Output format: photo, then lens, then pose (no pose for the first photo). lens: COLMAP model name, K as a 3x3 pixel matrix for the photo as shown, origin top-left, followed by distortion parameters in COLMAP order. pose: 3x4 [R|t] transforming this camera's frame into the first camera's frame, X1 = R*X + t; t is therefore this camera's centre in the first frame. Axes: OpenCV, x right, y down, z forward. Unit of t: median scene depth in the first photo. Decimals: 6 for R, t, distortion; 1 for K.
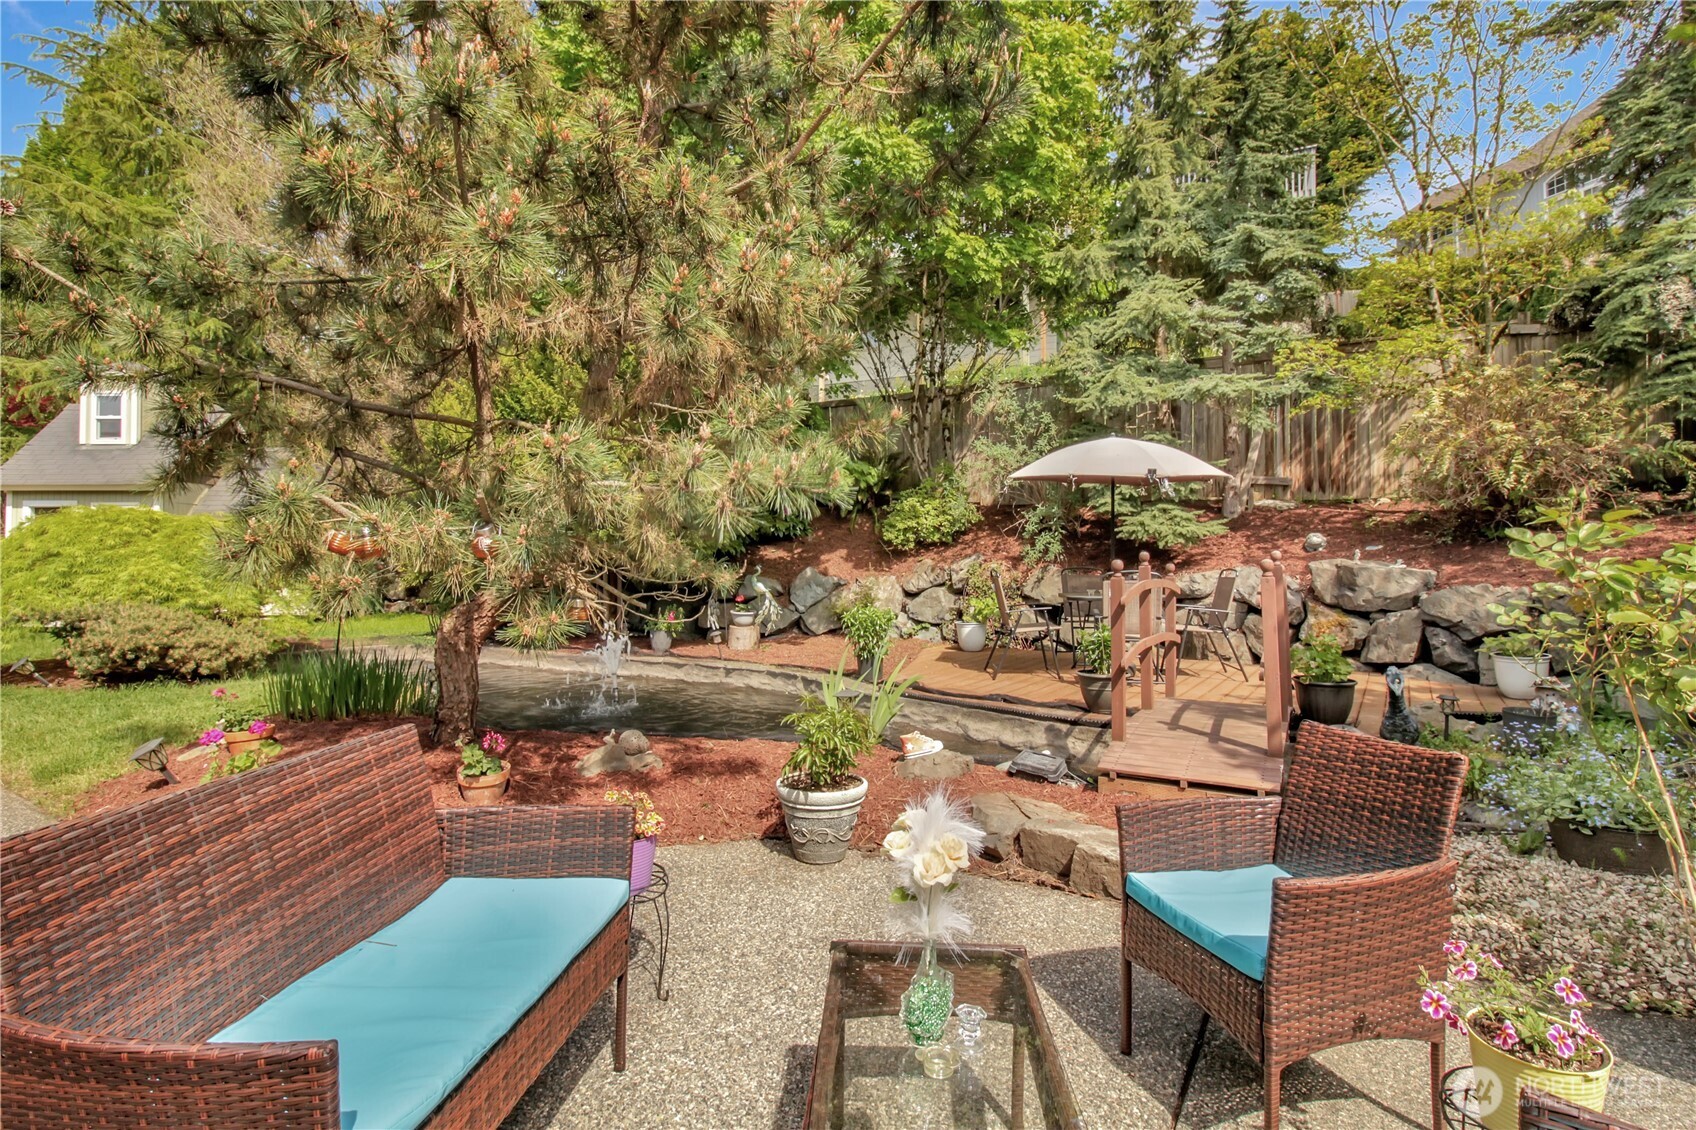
lens RADIAL K [[779.0, 0, 853.0], [0, 779.0, 557.3], [0, 0, 1]] dist [0.001361, -0.015011]
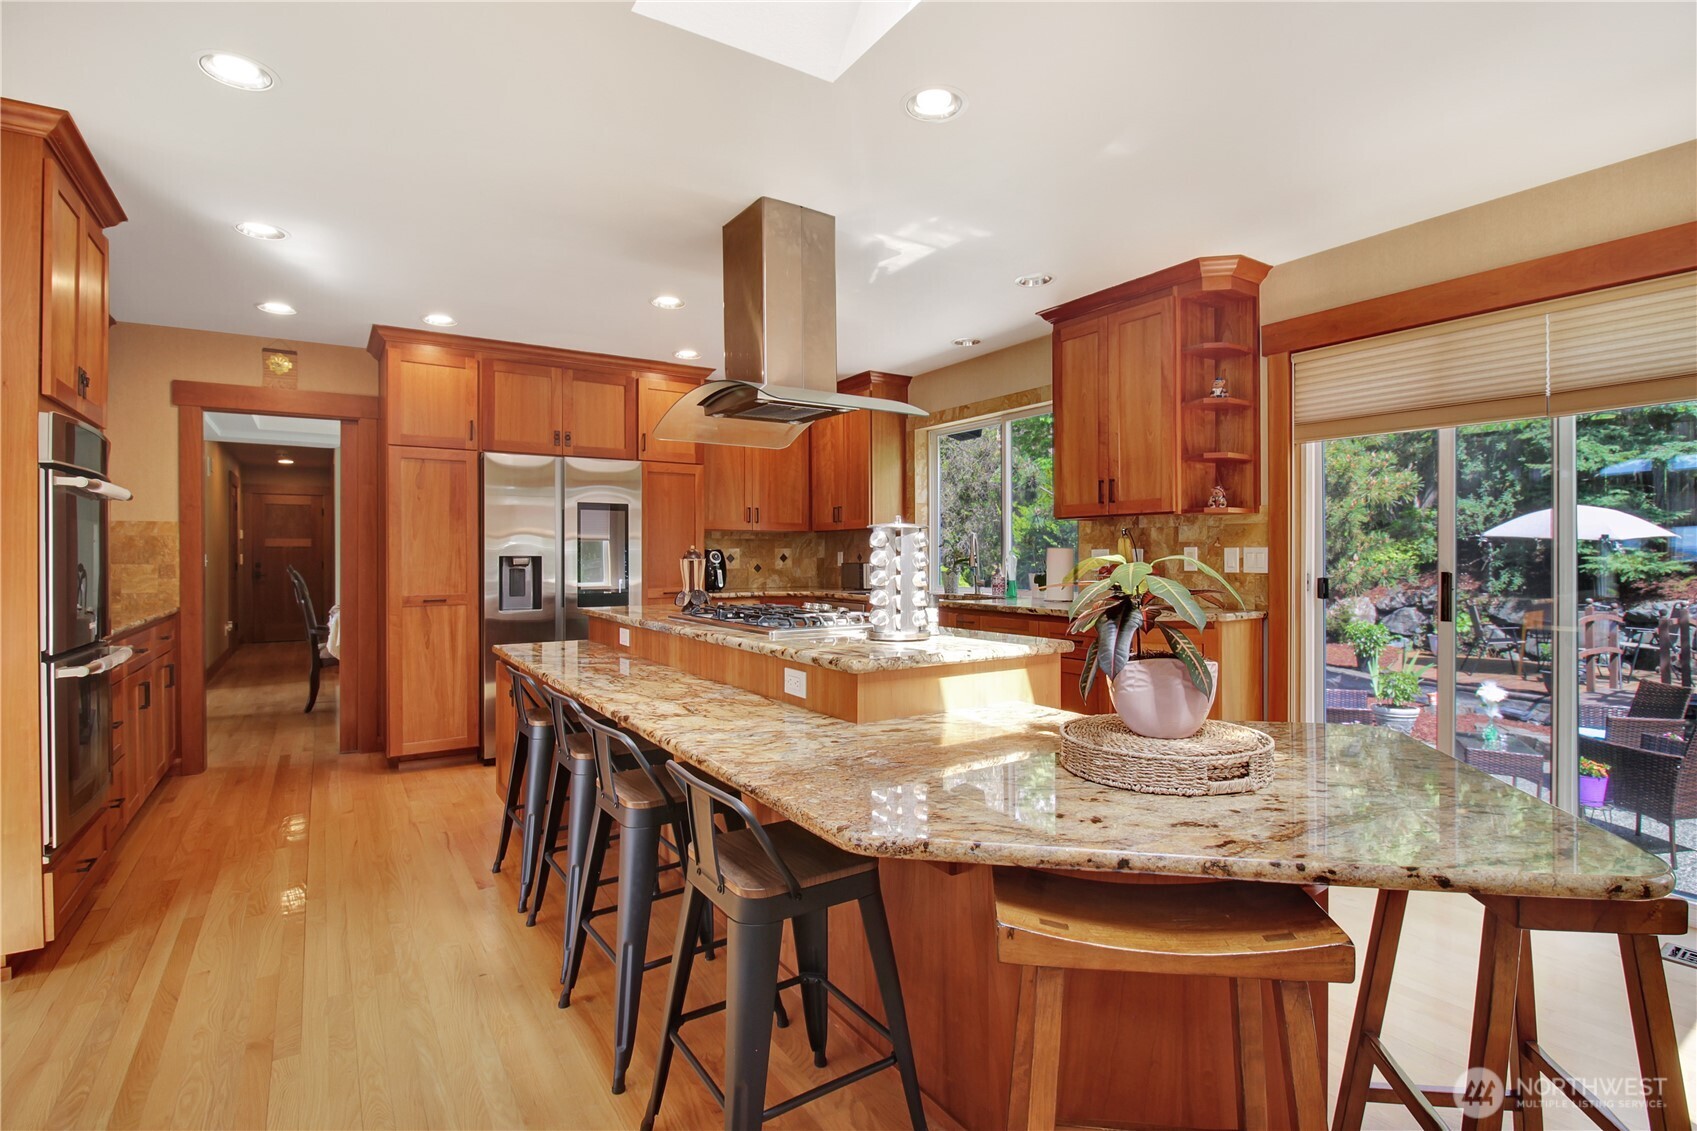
lens RADIAL K [[821.8, 0, 880.6], [0, 821.8, 563.6], [0, 0, 1]] dist [-0.000389, -0.000427]
pose [[0.921597, 0.000424, -0.388147, -0.192623], [0.004227, 0.999929, 0.011129, -0.060523], [0.388124, -0.011897, 0.921530, -0.680249]]
